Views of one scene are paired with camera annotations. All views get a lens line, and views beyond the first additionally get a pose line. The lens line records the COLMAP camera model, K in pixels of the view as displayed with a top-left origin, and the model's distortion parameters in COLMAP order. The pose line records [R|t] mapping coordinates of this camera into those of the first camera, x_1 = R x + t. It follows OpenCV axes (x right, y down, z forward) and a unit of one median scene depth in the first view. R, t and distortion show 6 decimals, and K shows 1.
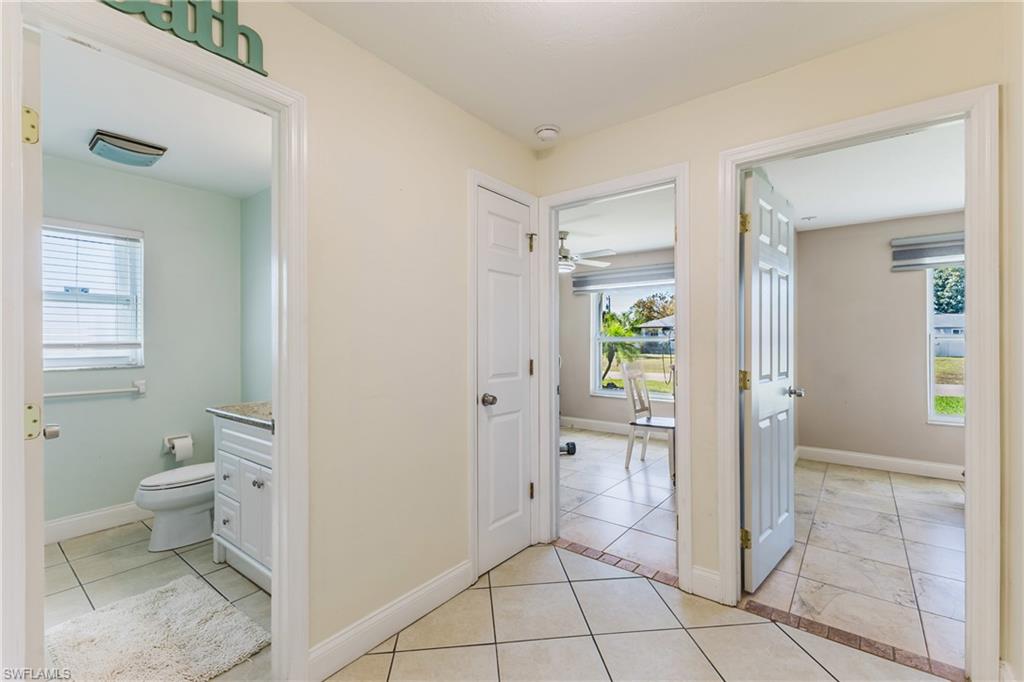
lens RADIAL K [[439.8, 0, 513.5], [0, 439.8, 339.2], [0, 0, 1]] dist [0.010920, -0.002500]
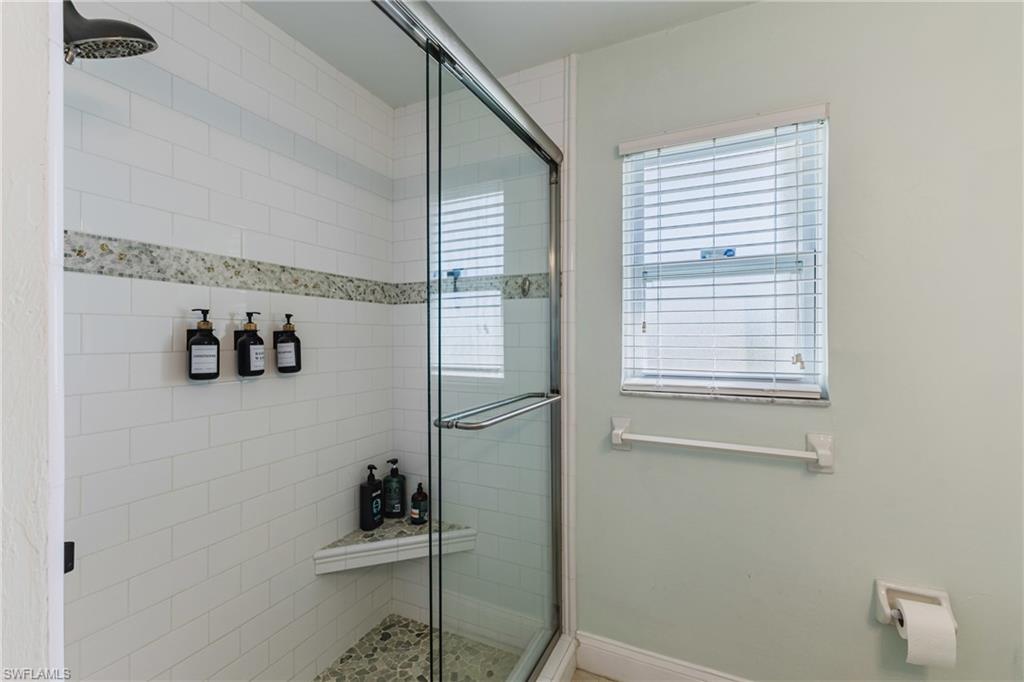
lens RADIAL K [[439.8, 0, 519.7], [0, 439.8, 332.8], [0, 0, 1]] dist [0.010920, -0.002500]
pose [[0.213516, 0.002540, -0.976936, -0.472485], [0.007756, 0.999961, 0.004295, -0.015084], [0.976909, -0.008494, 0.213488, 0.607888]]
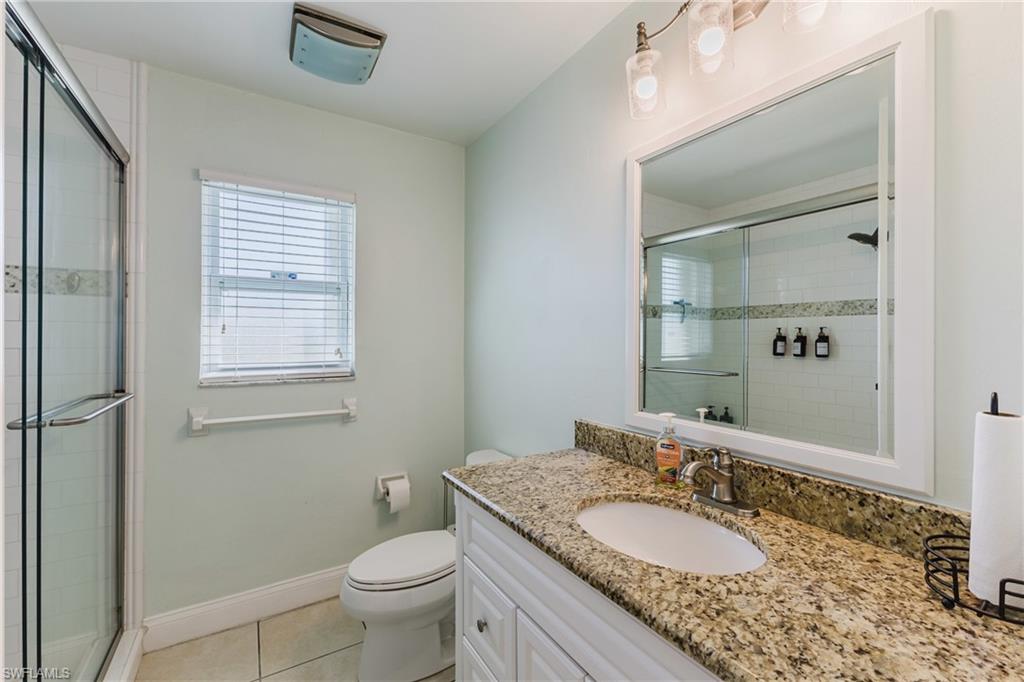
lens RADIAL K [[439.8, 0, 507.5], [0, 439.8, 335.9], [0, 0, 1]] dist [0.010920, -0.002500]
pose [[0.932782, 0.007916, -0.360354, -0.344995], [-0.006710, 0.999967, 0.004596, -0.014175], [0.360378, -0.001869, 0.932804, 0.419649]]
